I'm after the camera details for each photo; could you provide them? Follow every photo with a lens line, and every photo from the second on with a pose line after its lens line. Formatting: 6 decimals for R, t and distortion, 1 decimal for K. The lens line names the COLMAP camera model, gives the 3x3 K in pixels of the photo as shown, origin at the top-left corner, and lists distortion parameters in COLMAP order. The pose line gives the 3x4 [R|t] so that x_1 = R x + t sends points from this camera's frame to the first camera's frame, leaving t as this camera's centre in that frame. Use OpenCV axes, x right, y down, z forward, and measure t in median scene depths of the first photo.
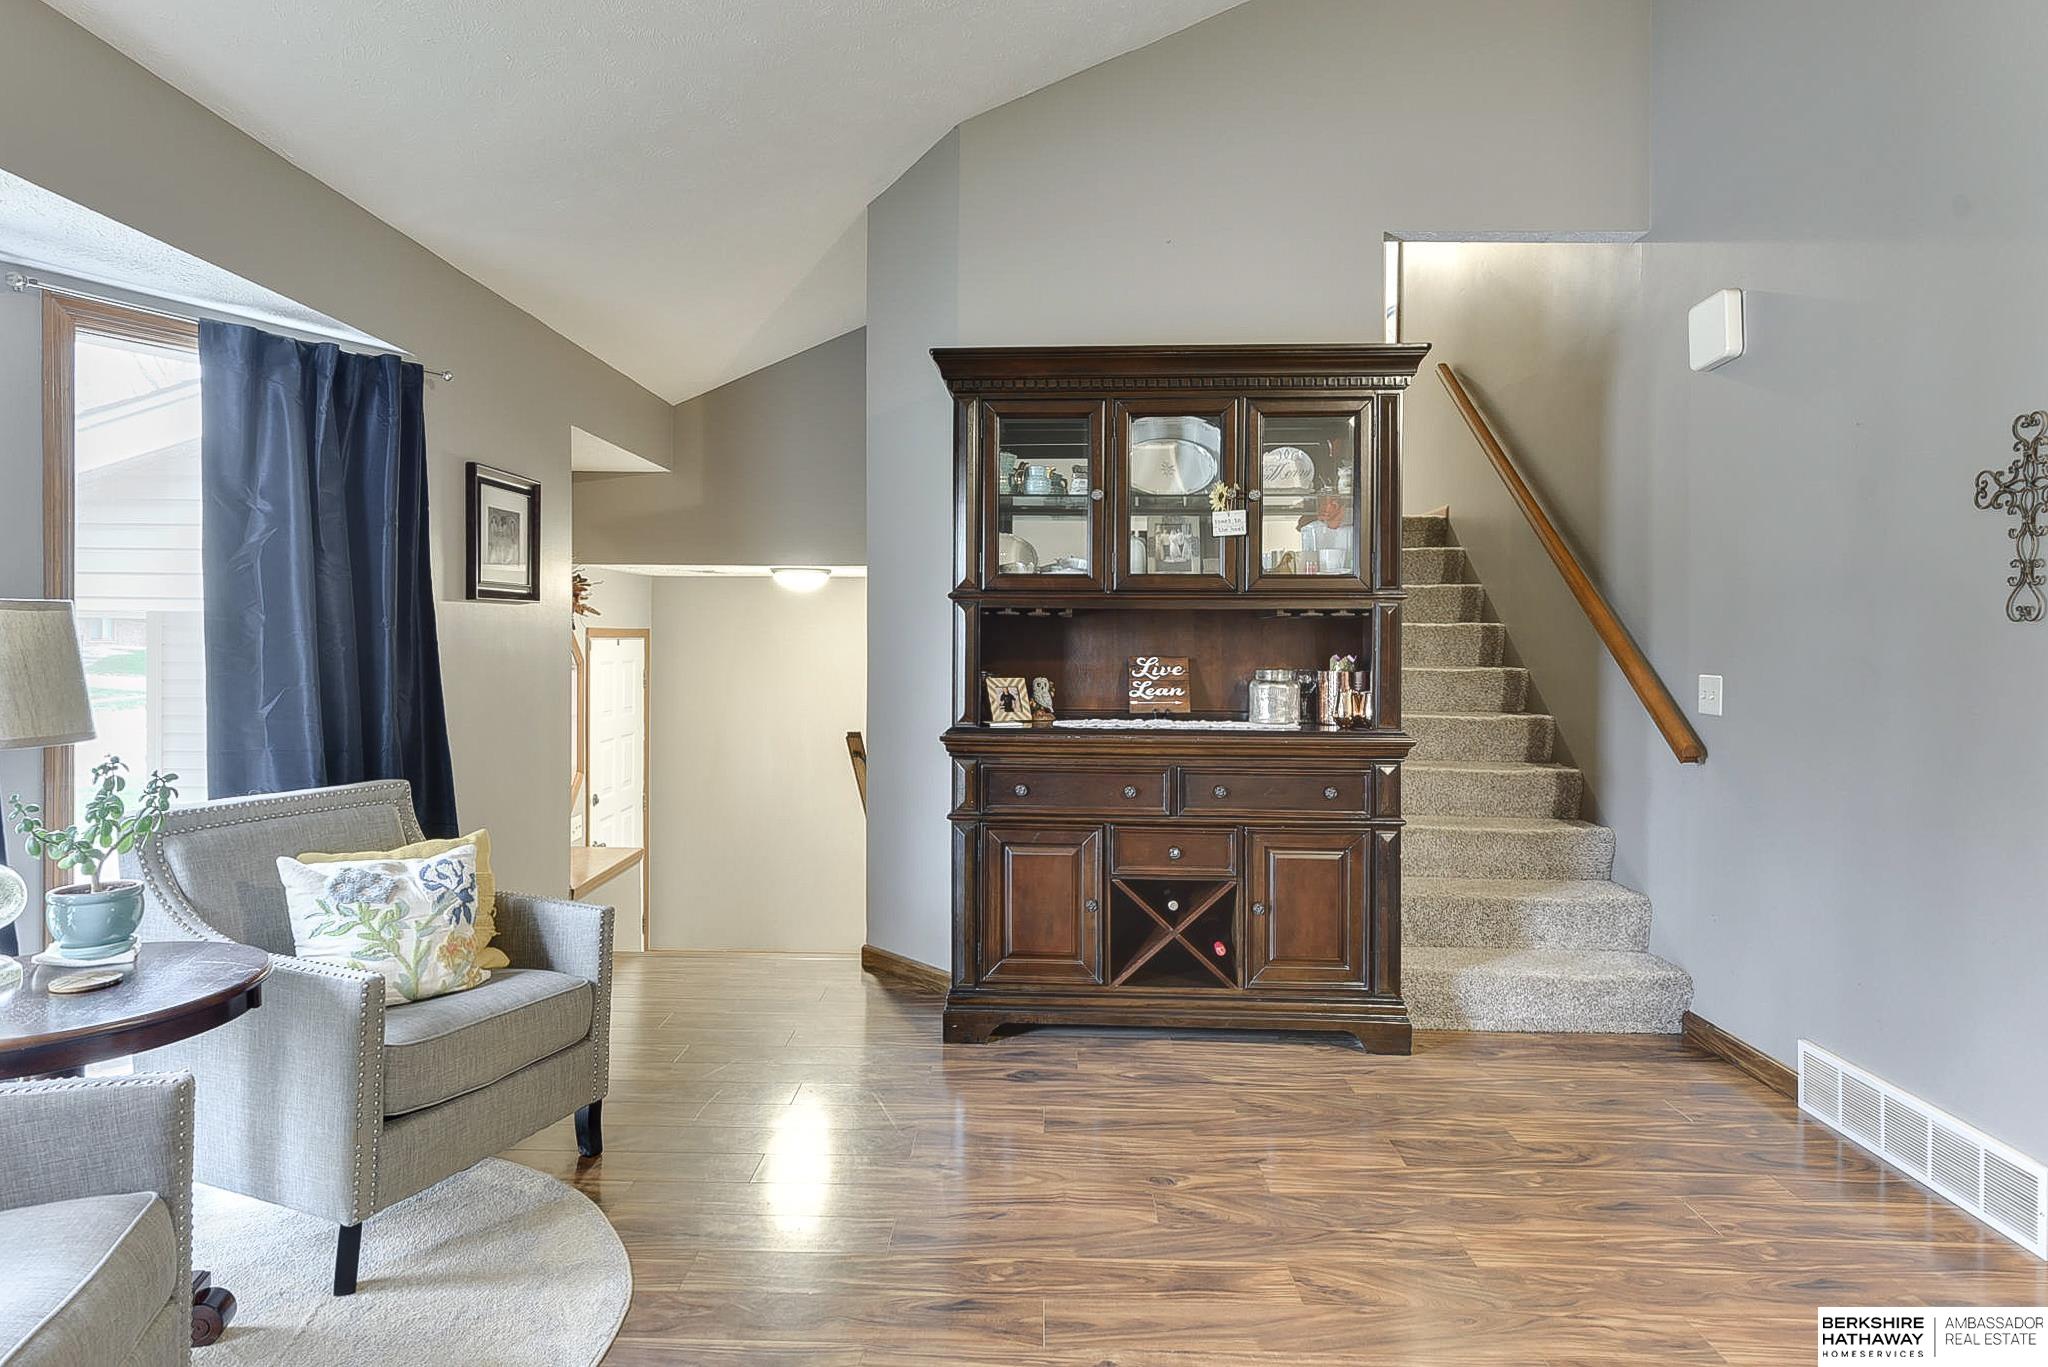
lens RADIAL K [[1160.2, 0, 1035.6], [0, 1160.2, 646.5], [0, 0, 1]] dist [0.006403, -0.003517]
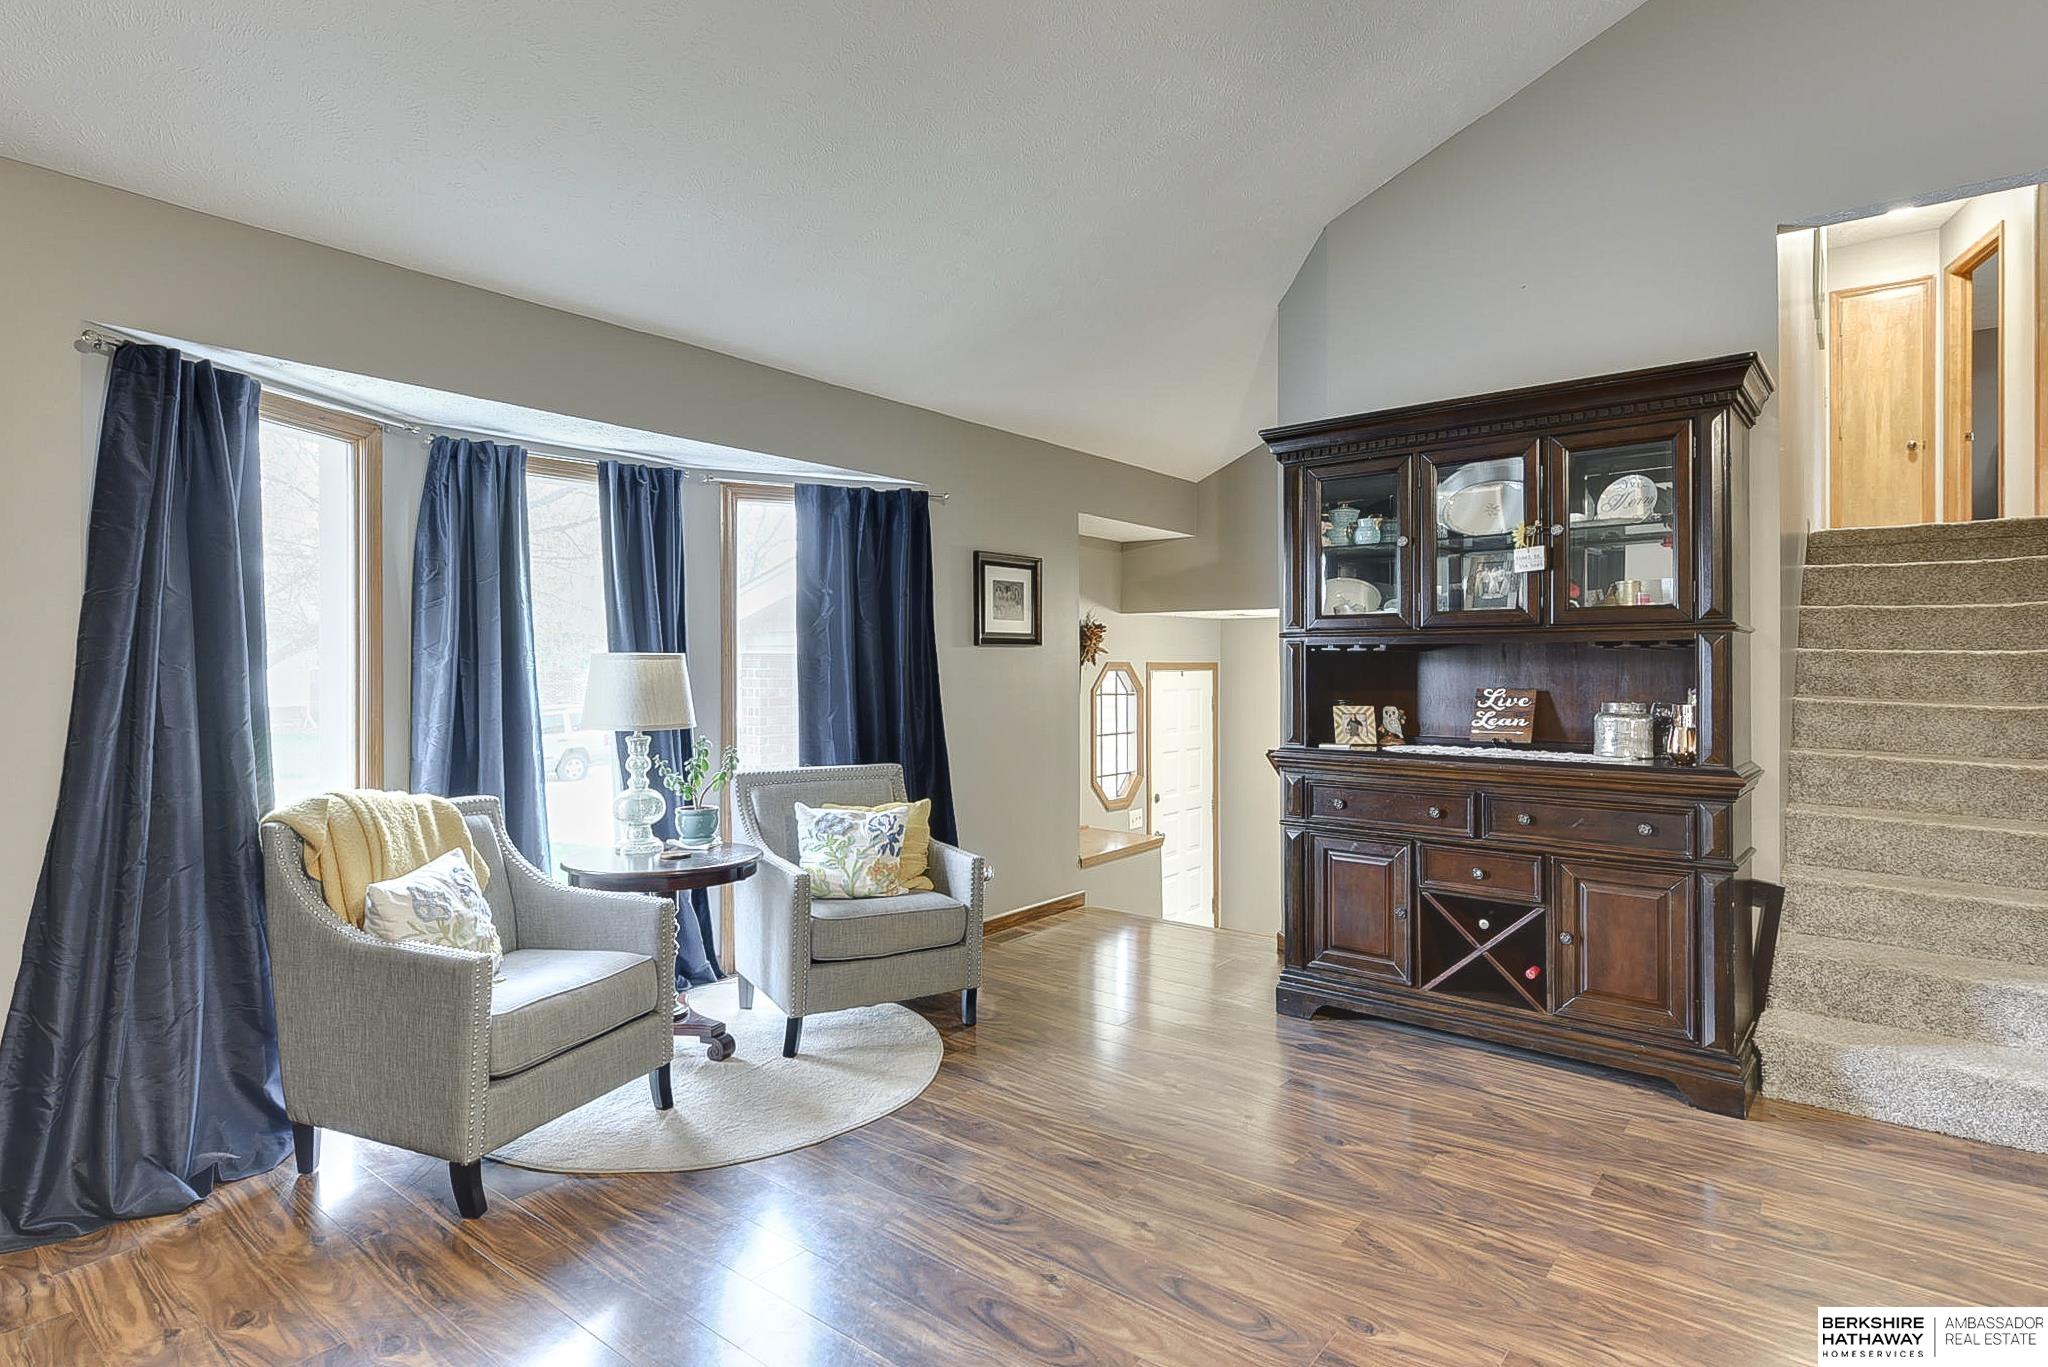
lens RADIAL K [[1062.4, 0, 1023.0], [0, 1062.4, 671.3], [0, 0, 1]] dist [0.000635, -0.001615]
pose [[0.798796, -0.002409, -0.601597, 0.371828], [-0.000652, 0.999988, -0.004869, -0.001708], [0.601601, 0.004282, 0.798785, -0.025617]]
